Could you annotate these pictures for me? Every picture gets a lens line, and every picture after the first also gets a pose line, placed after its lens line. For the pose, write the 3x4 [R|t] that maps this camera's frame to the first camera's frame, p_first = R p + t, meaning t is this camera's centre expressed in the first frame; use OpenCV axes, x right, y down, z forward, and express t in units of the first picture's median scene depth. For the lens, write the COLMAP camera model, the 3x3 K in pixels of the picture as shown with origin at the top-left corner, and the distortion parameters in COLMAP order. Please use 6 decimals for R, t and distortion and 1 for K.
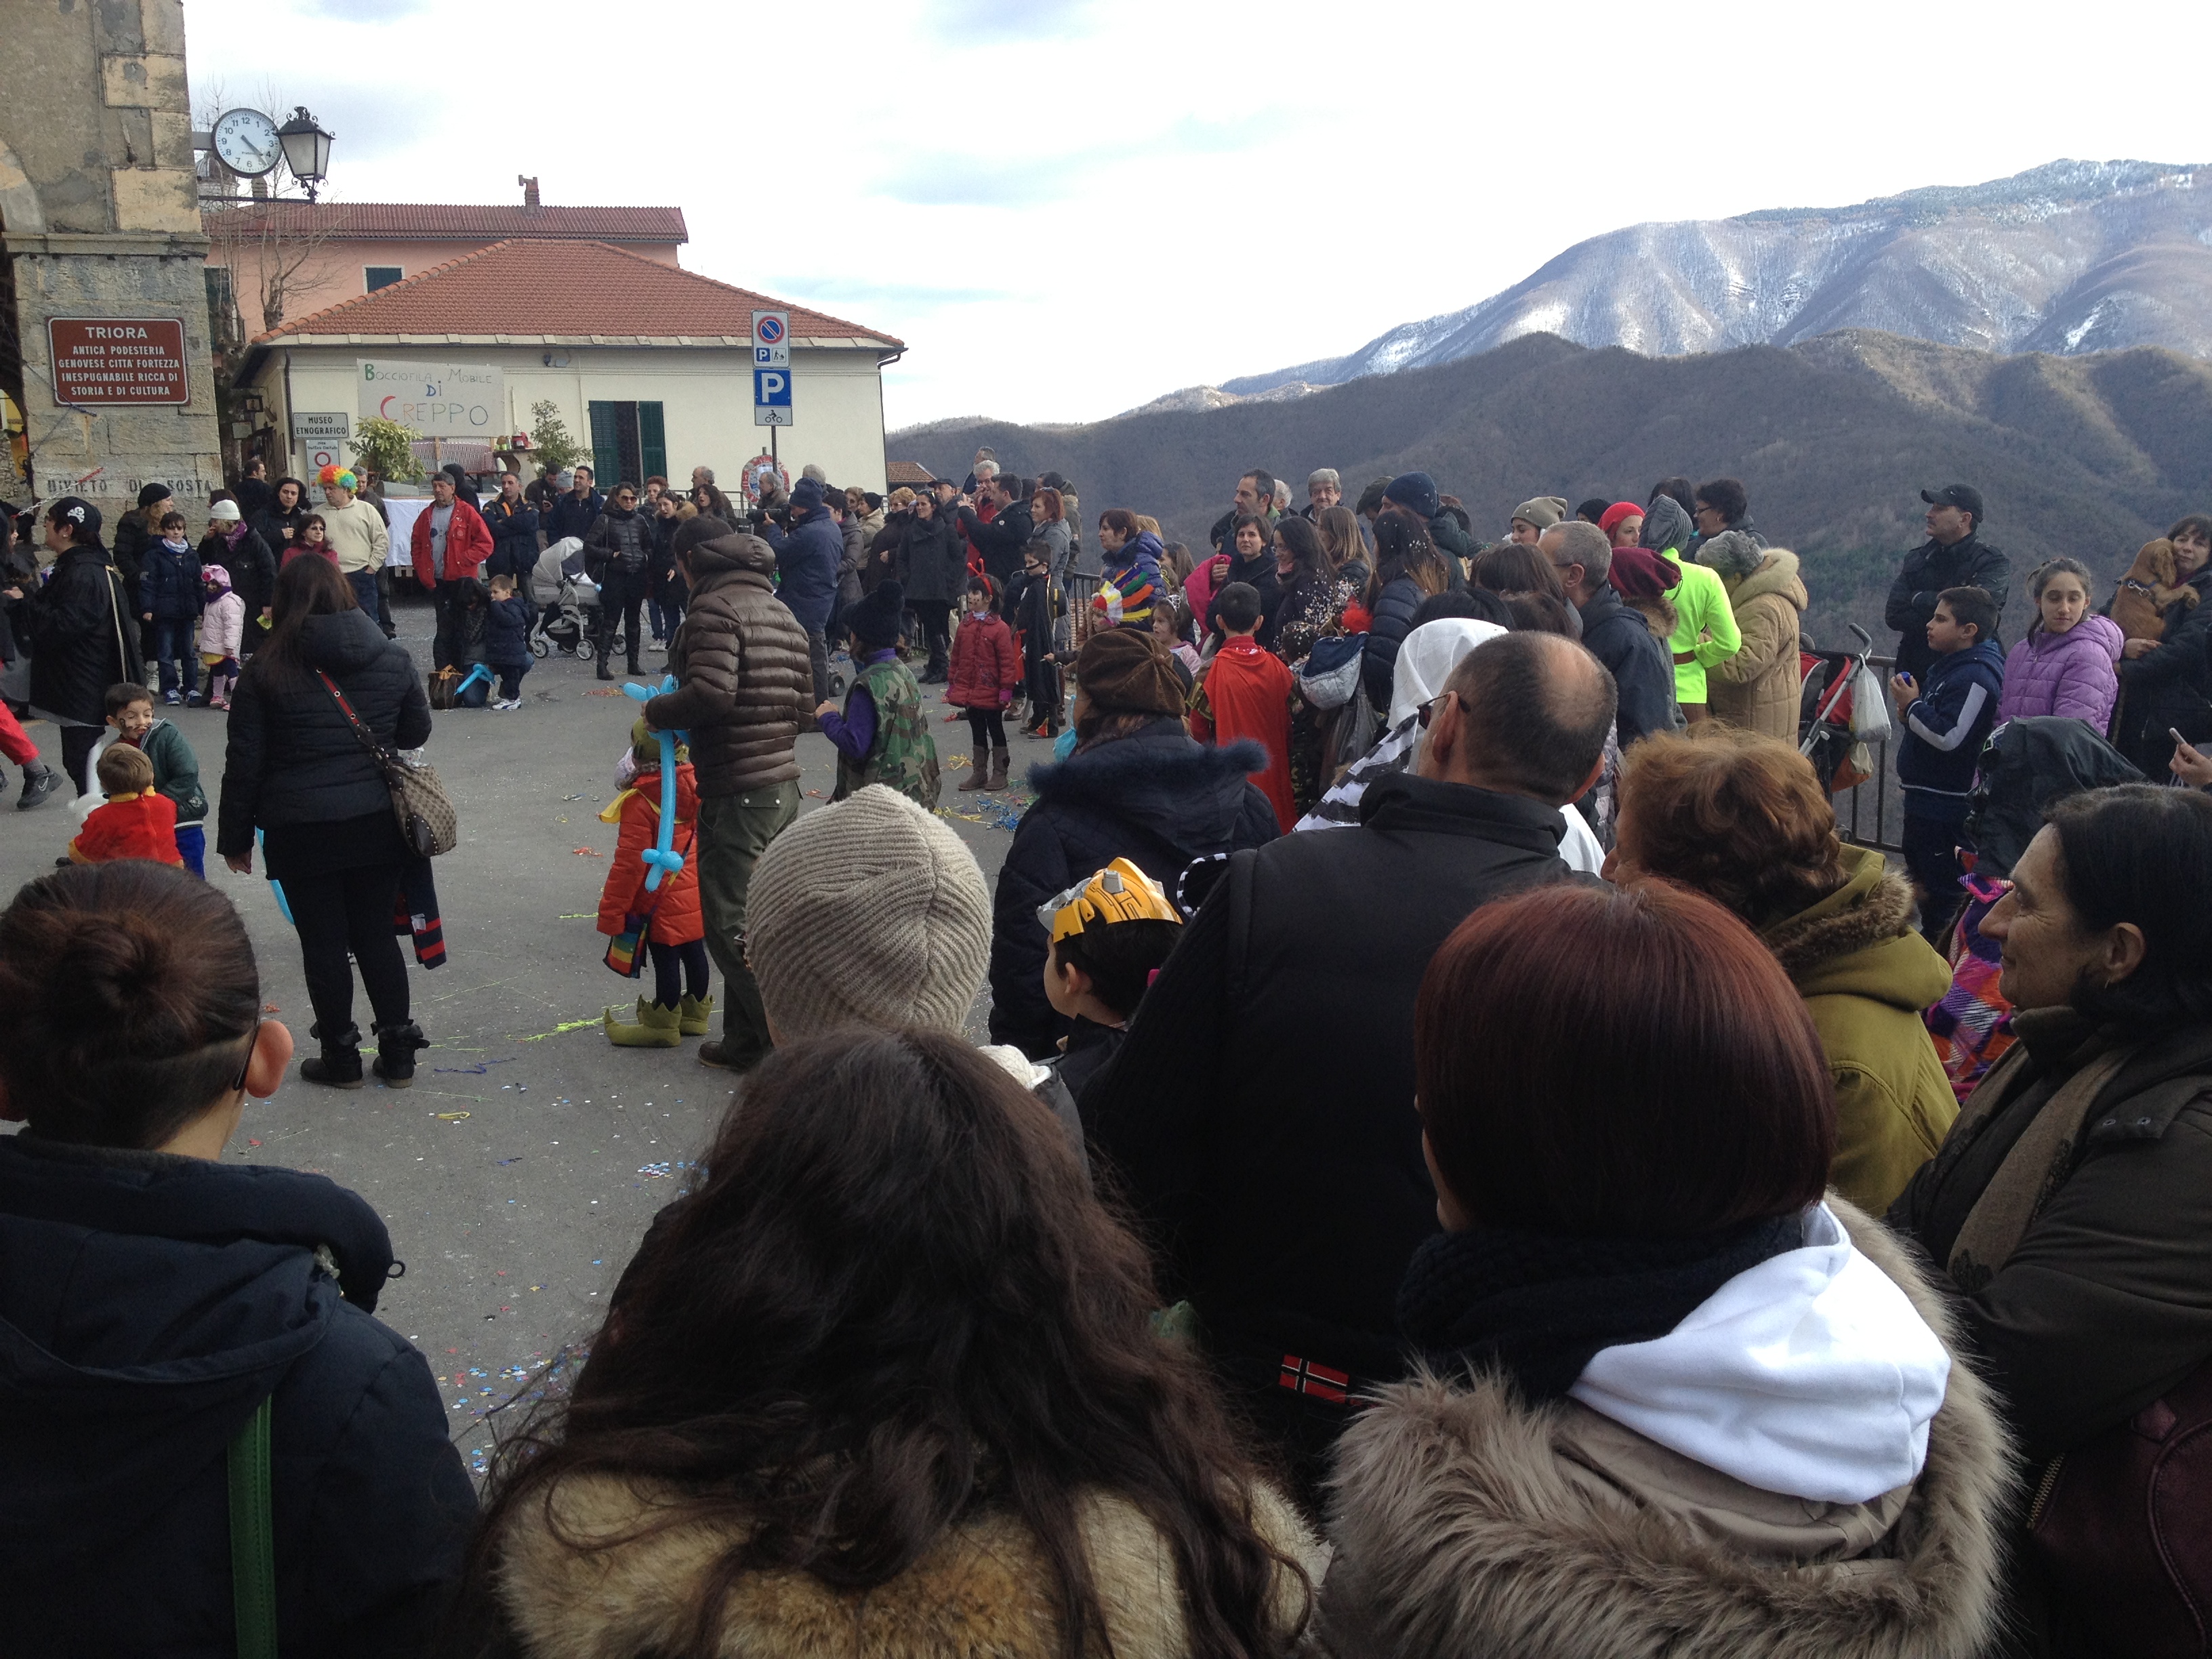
lens RADIAL K [[2090.2, 0, 1109.4], [0, 2090.2, 801.5], [0, 0, 1]] dist [0.090504, -0.160041]
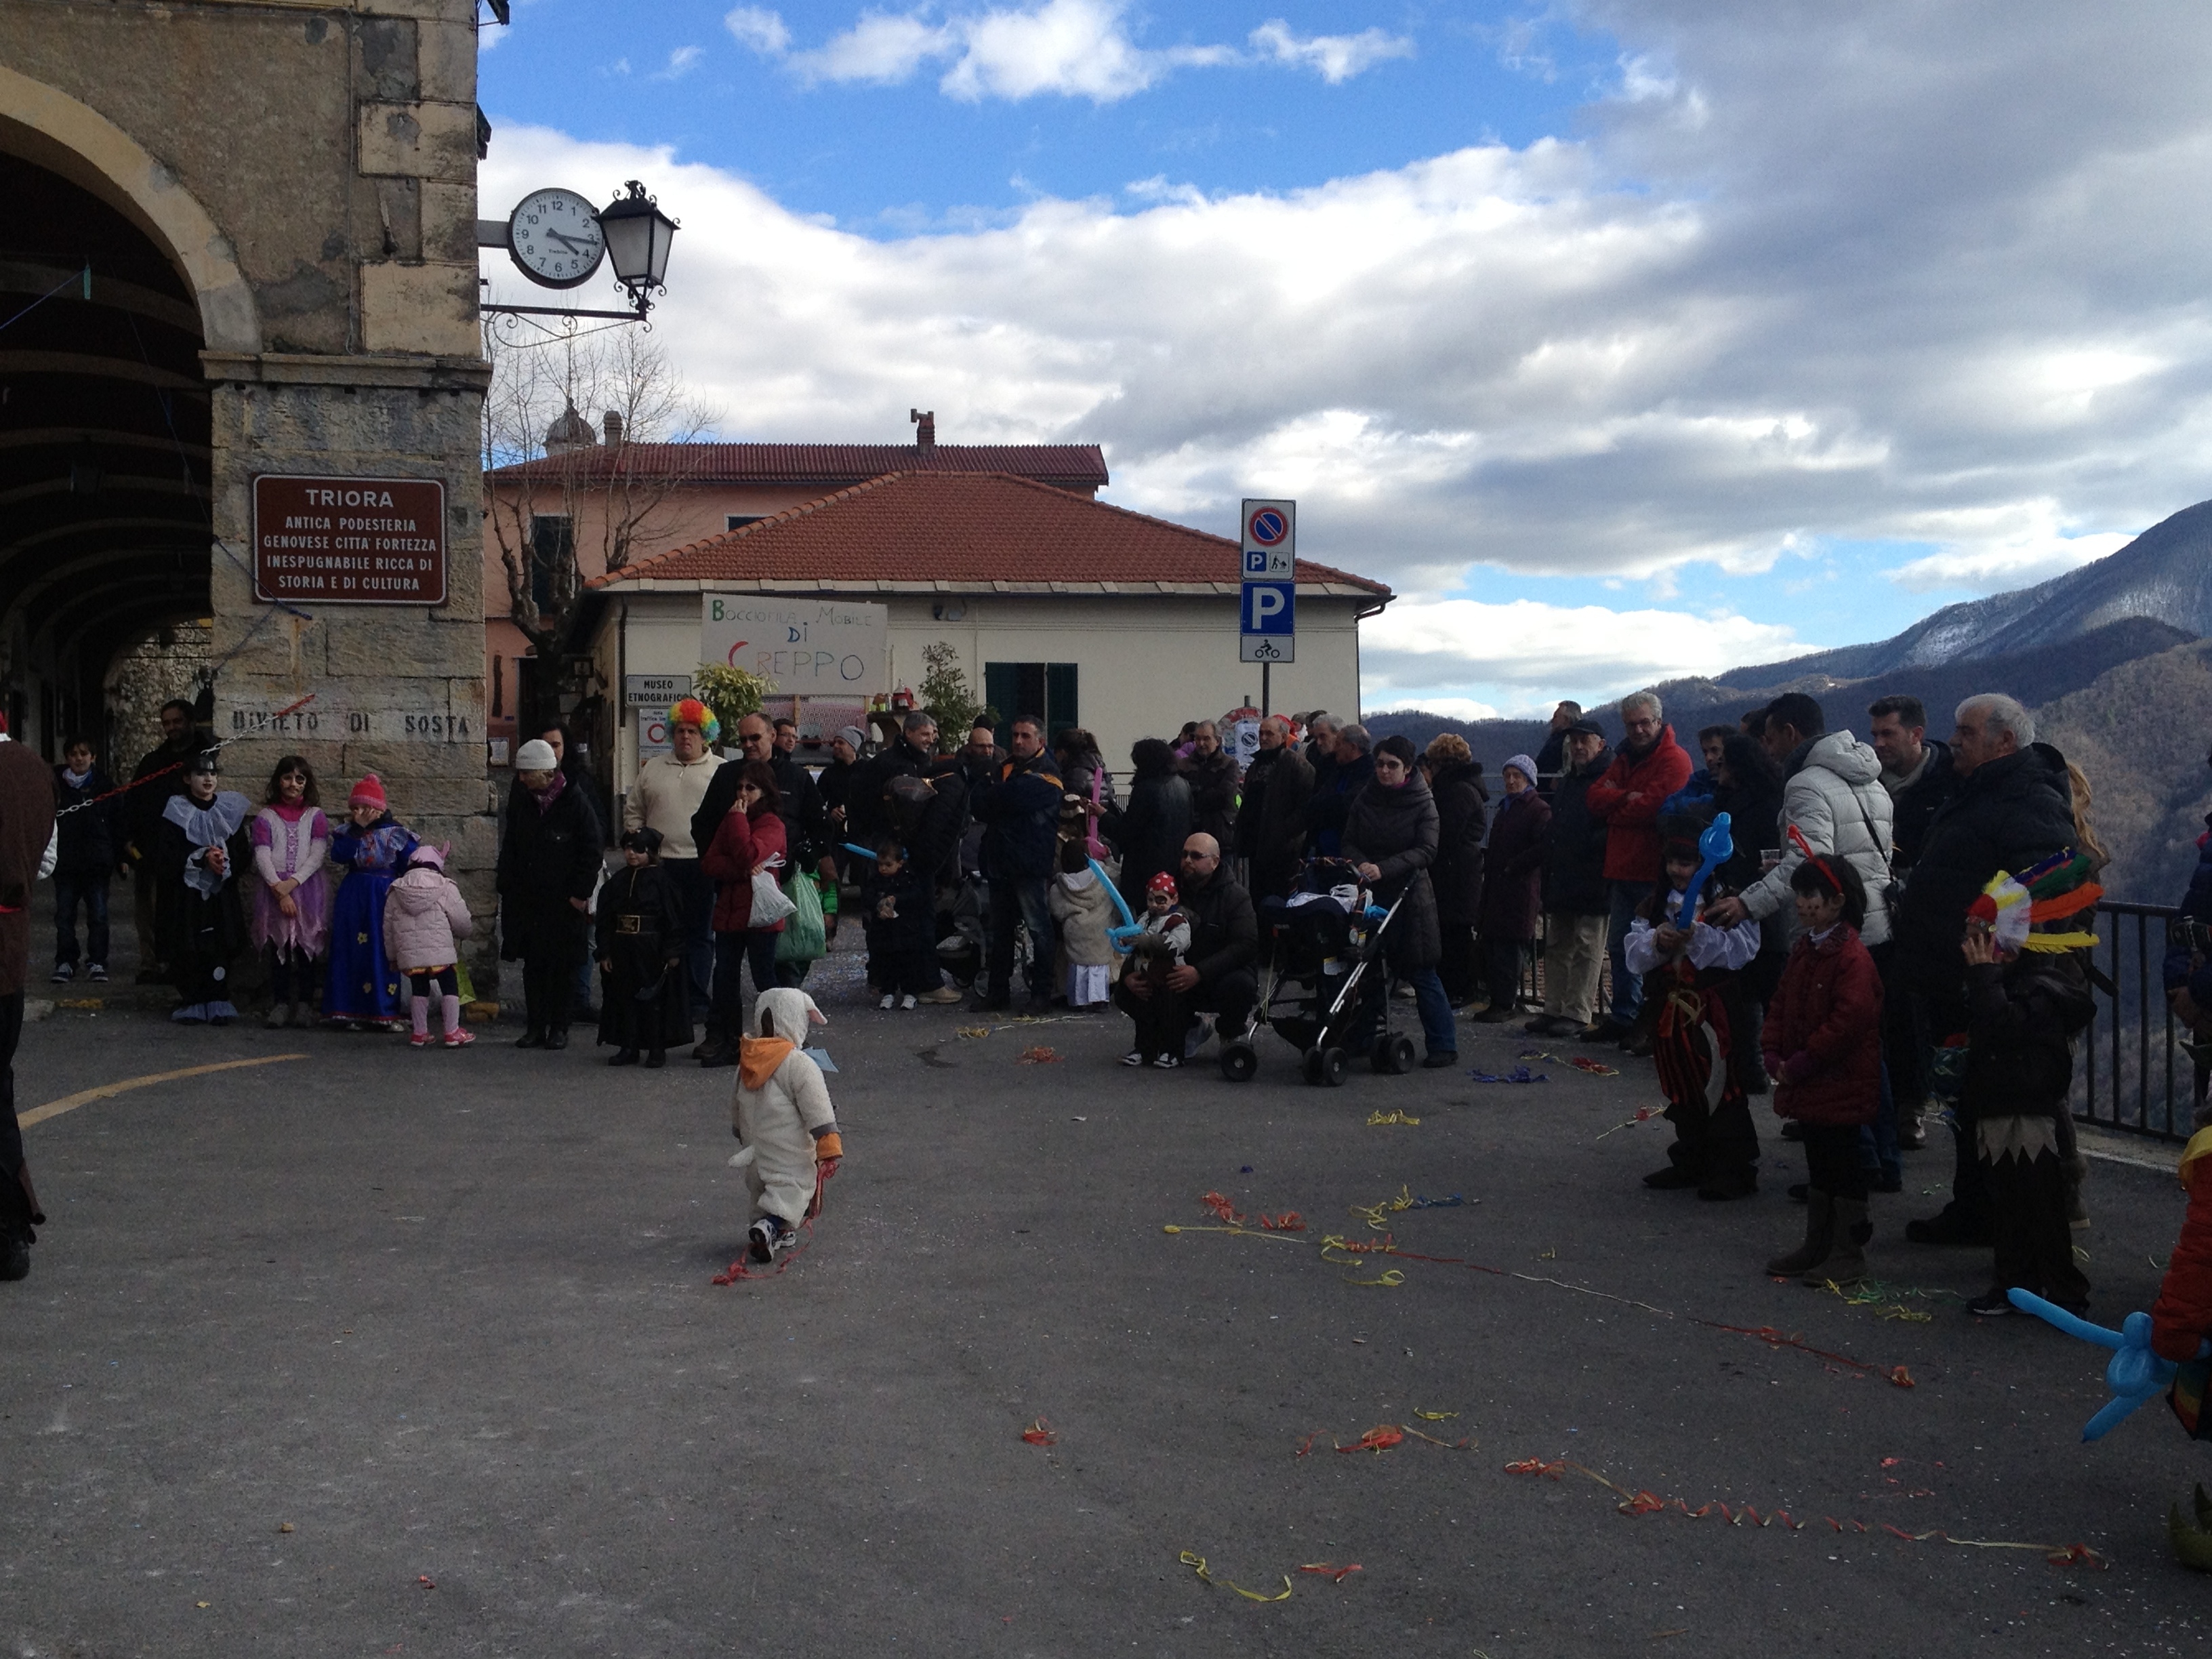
lens RADIAL K [[2516.8, 0, 1106.3], [0, 2516.8, 796.8], [0, 0, 1]] dist [0.162654, -0.383056]
pose [[0.983248, 0.014888, -0.181664, -0.082129], [-0.041692, 0.988607, -0.144633, -0.019609], [0.177441, 0.149784, 0.972666, 0.264791]]
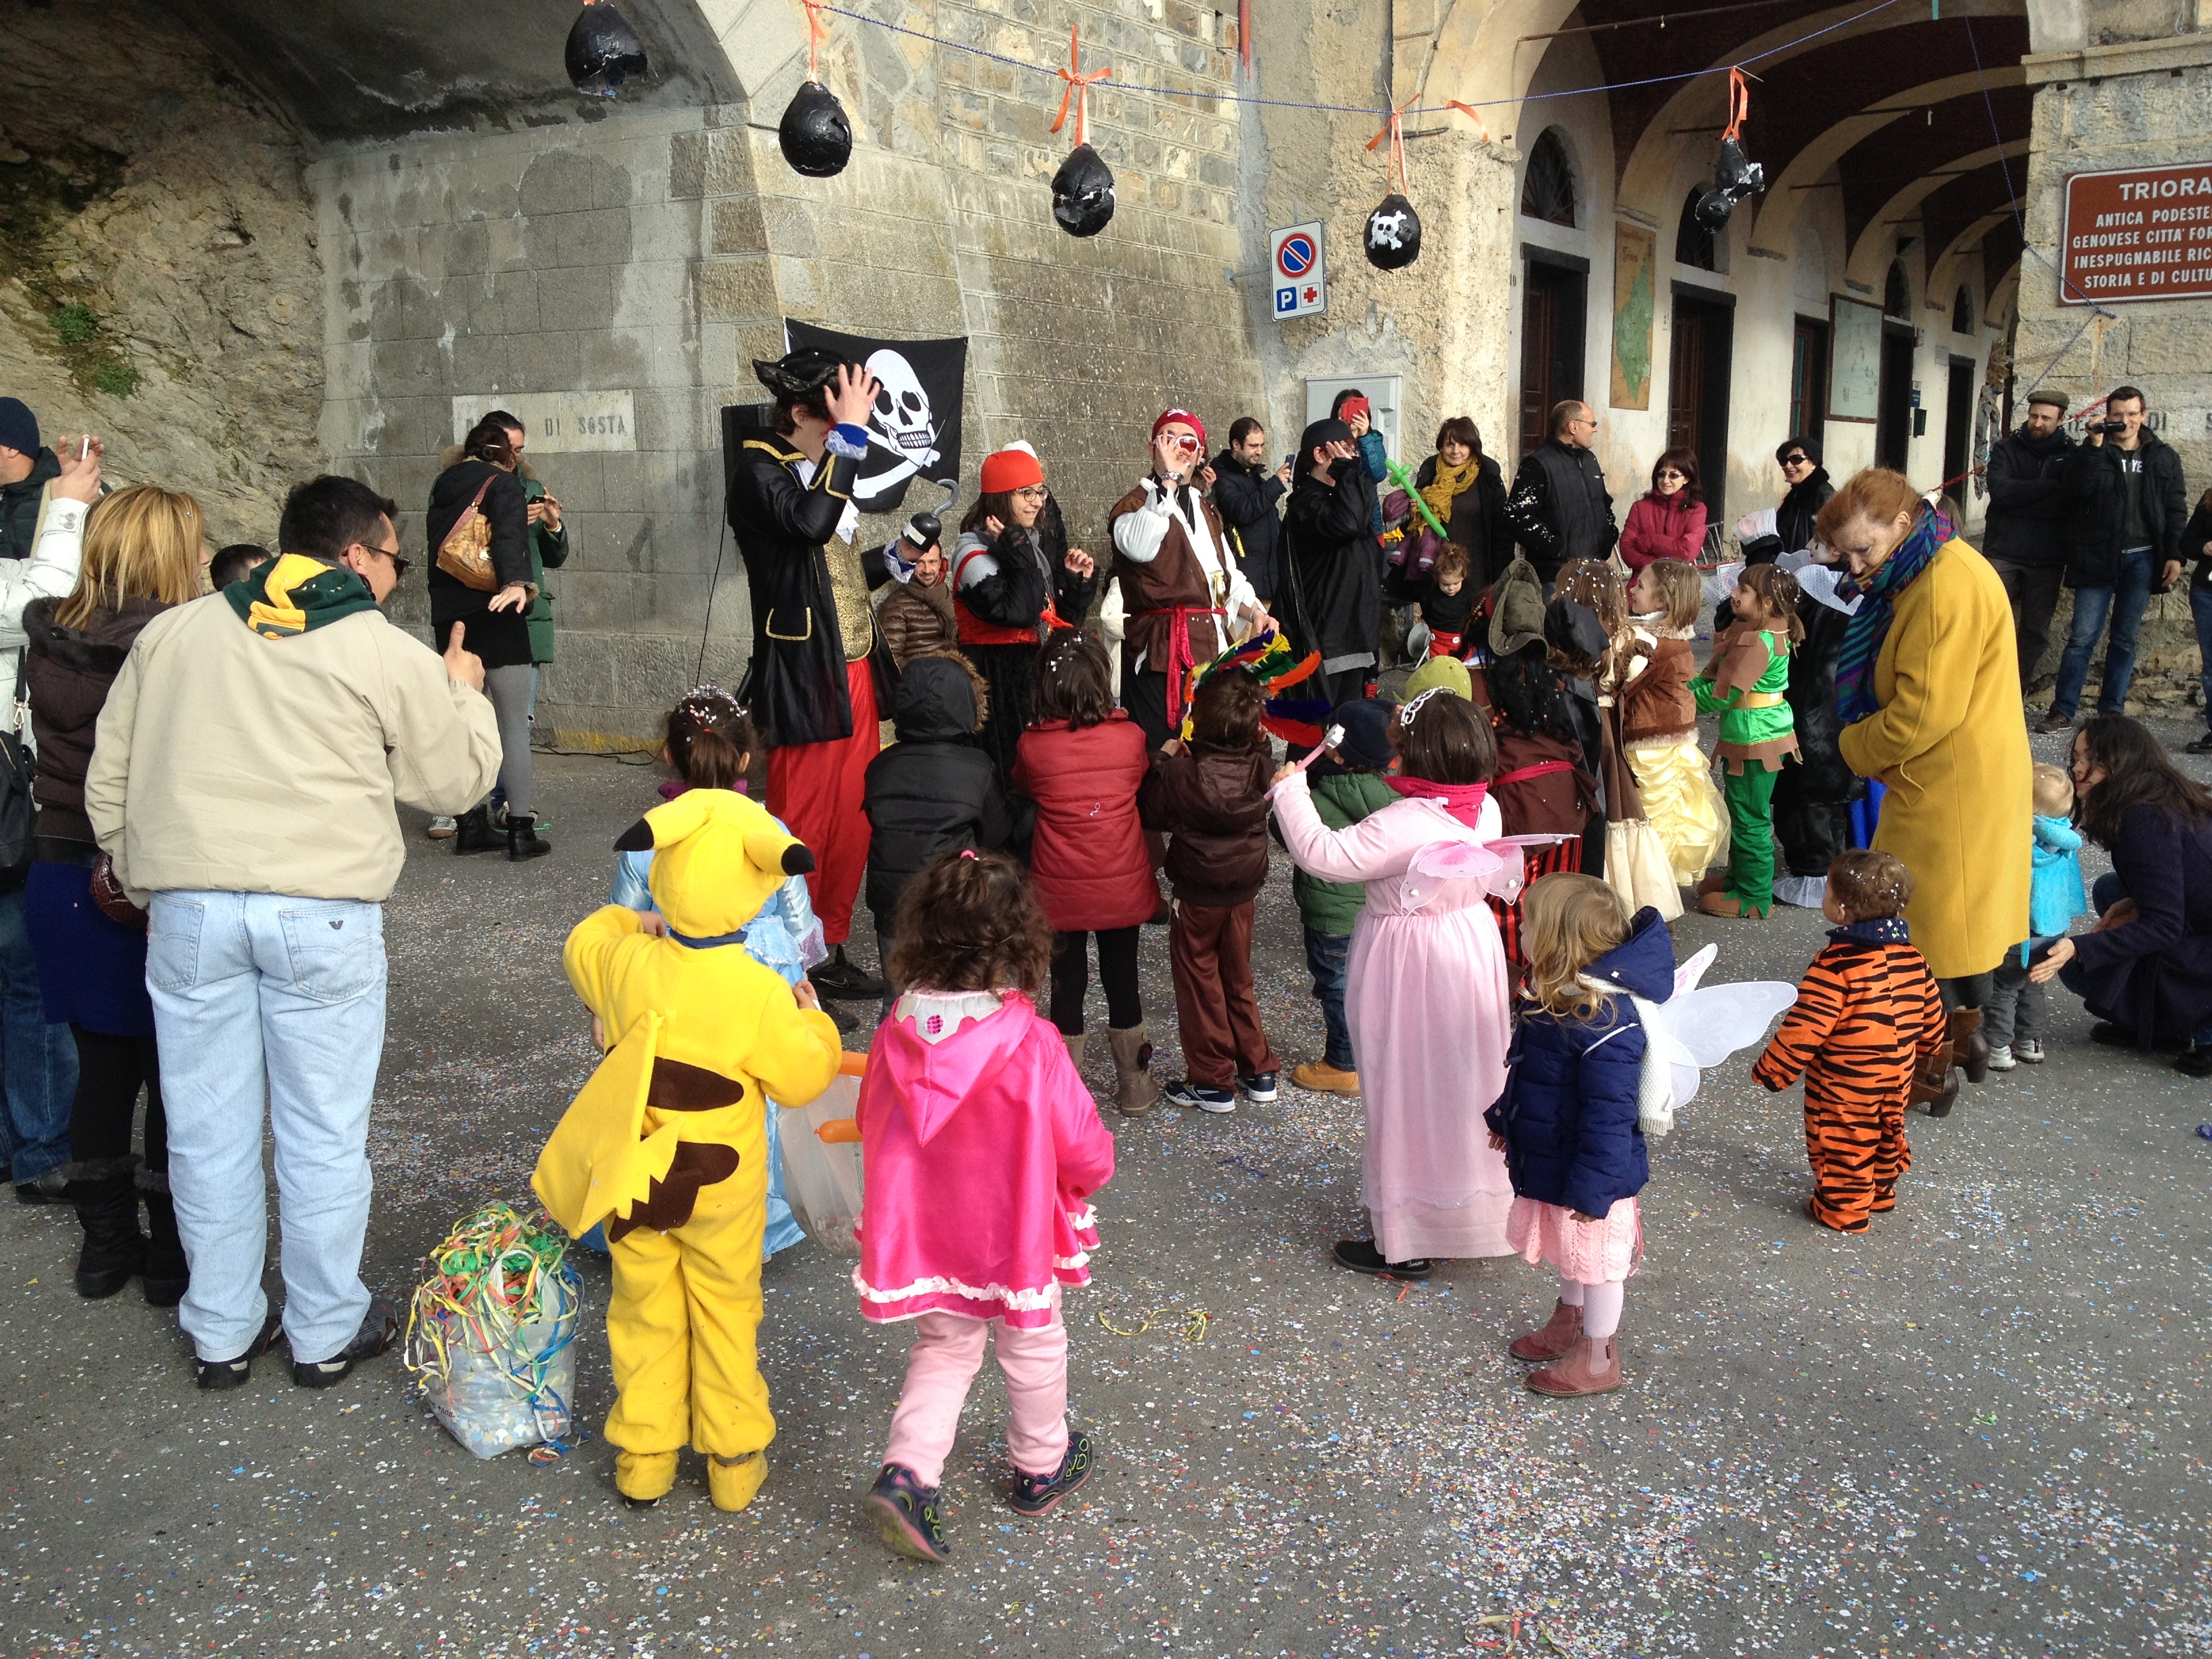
lens RADIAL K [[2041.7, 0, 1110.2], [0, 2041.7, 868.4], [0, 0, 1]] dist [0.094406, -0.163584]
pose [[0.492673, 0.174946, -0.852448, -0.042931], [-0.124027, 0.983700, 0.130200, -0.055373], [0.861331, 0.041581, 0.506340, 0.395076]]
